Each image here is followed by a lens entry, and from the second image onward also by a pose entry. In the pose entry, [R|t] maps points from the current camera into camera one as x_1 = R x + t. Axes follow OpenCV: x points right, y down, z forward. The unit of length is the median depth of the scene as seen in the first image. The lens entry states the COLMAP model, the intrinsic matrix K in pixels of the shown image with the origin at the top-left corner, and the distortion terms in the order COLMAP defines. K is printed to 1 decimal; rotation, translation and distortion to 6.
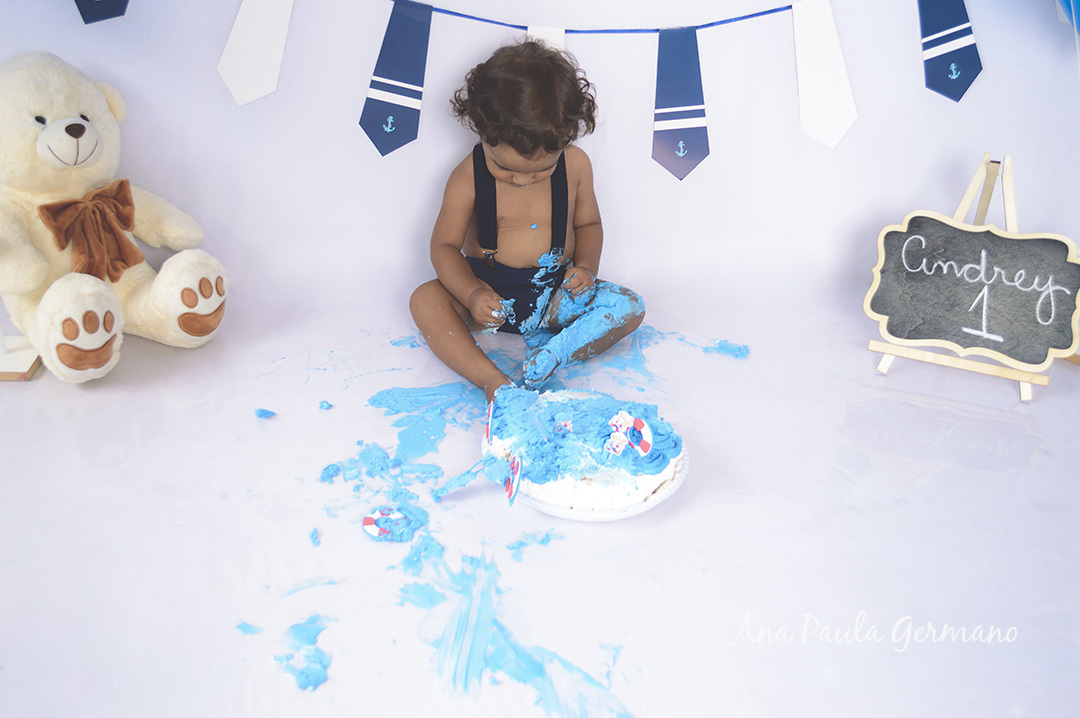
lens RADIAL K [[1143.9, 0, 540.0], [0, 1143.9, 359.0], [0, 0, 1]] dist [-0.049996, -0.021358]
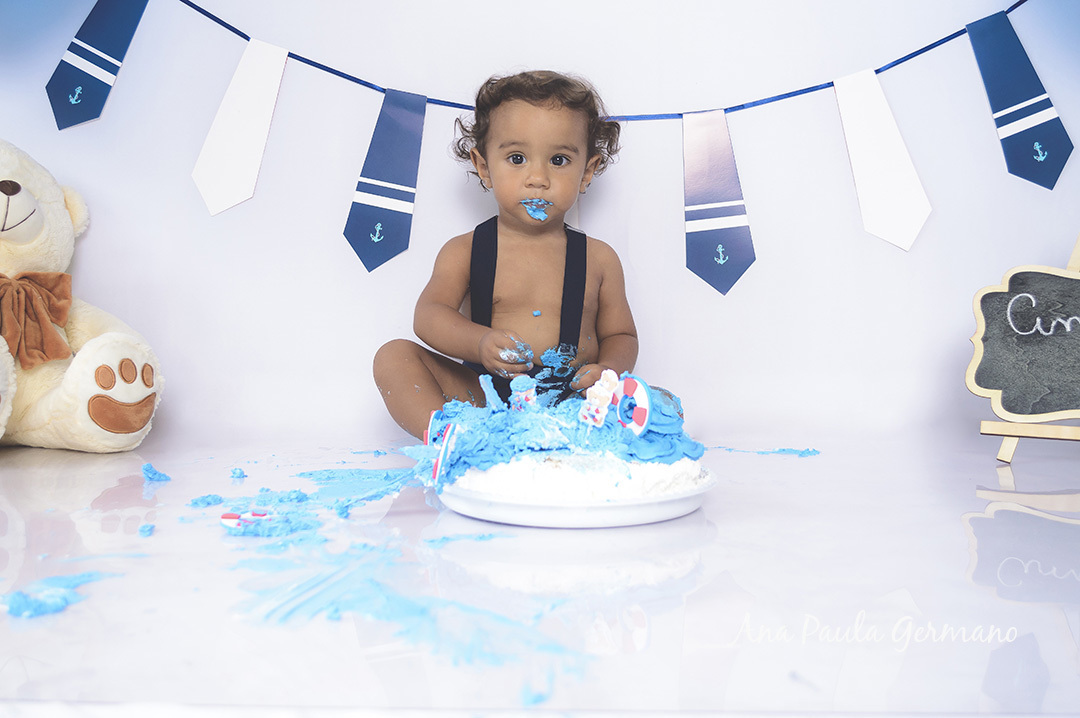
lens RADIAL K [[1144.5, 0, 540.0], [0, 1144.5, 359.0], [0, 0, 1]] dist [-0.059729, -0.009289]
pose [[0.993427, -0.036635, -0.108446, 0.088335], [-0.015989, 0.893700, -0.448380, 0.288634], [0.113345, 0.447167, 0.887240, 0.303945]]
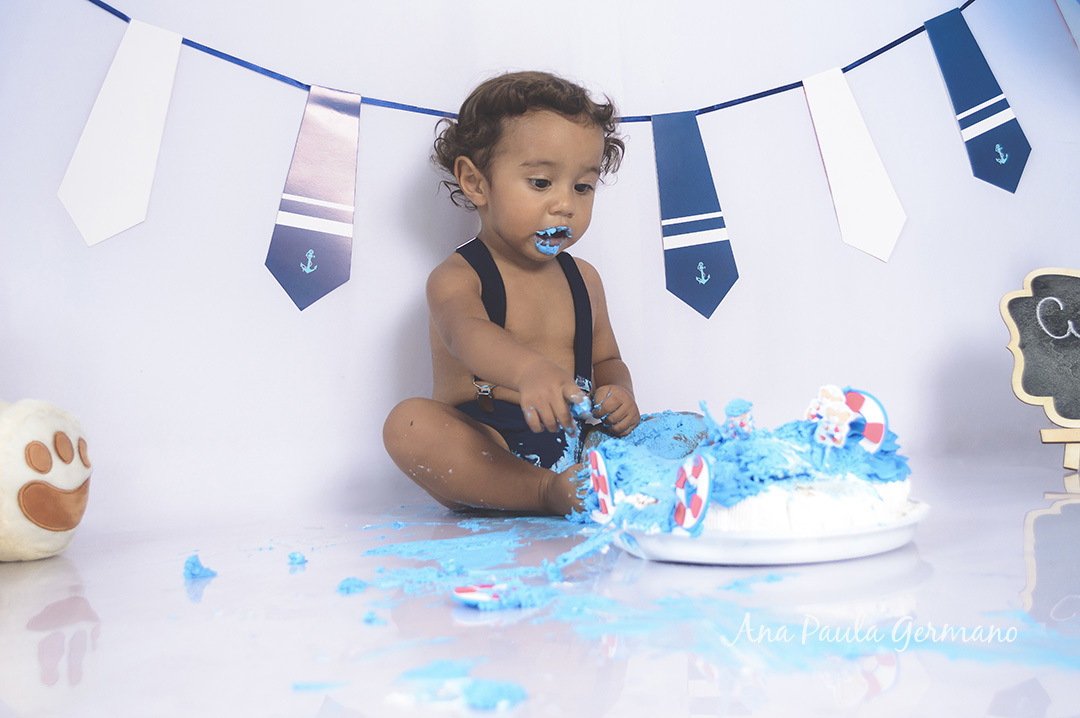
lens RADIAL K [[1388.5, 0, 540.0], [0, 1388.5, 359.0], [0, 0, 1]] dist [-0.043057, 0.031026]
pose [[0.970789, -0.097228, 0.219352, -0.200848], [0.191981, 0.863126, -0.467073, 0.293246], [-0.143915, 0.495541, 0.856579, 0.295351]]
